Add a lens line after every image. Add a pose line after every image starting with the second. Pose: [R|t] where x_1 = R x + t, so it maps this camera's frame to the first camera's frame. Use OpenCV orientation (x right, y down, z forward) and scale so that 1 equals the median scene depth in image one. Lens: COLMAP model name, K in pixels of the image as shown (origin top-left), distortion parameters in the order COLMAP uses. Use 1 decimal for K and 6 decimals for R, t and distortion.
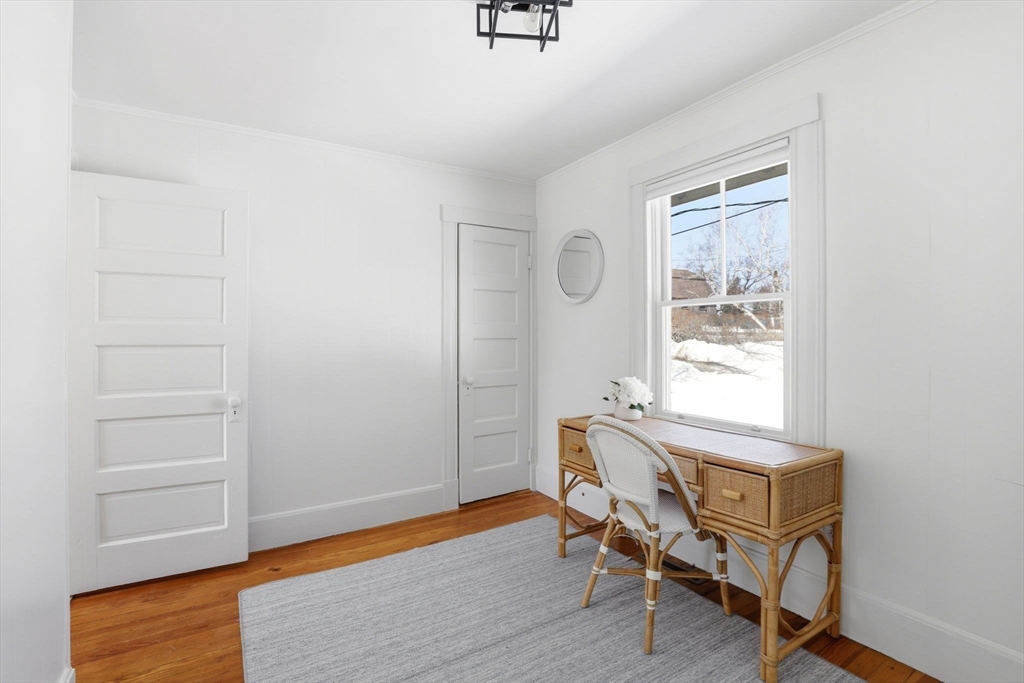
lens RADIAL K [[479.4, 0, 514.3], [0, 479.4, 337.5], [0, 0, 1]] dist [-0.033030, 0.003250]
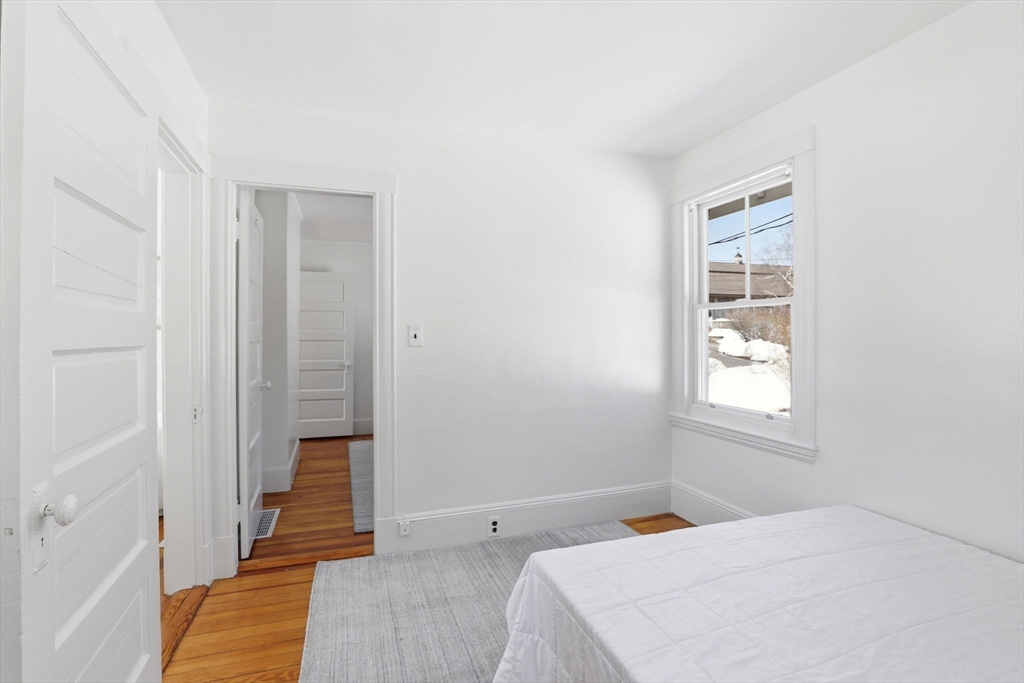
lens RADIAL K [[479.4, 0, 511.3], [0, 479.4, 338.4], [0, 0, 1]] dist [-0.033030, 0.003250]
pose [[0.976306, 0.010537, -0.216138, 0.139253], [-0.009303, 0.999934, 0.006727, 0.002047], [0.216195, -0.004557, 0.976340, -0.221027]]
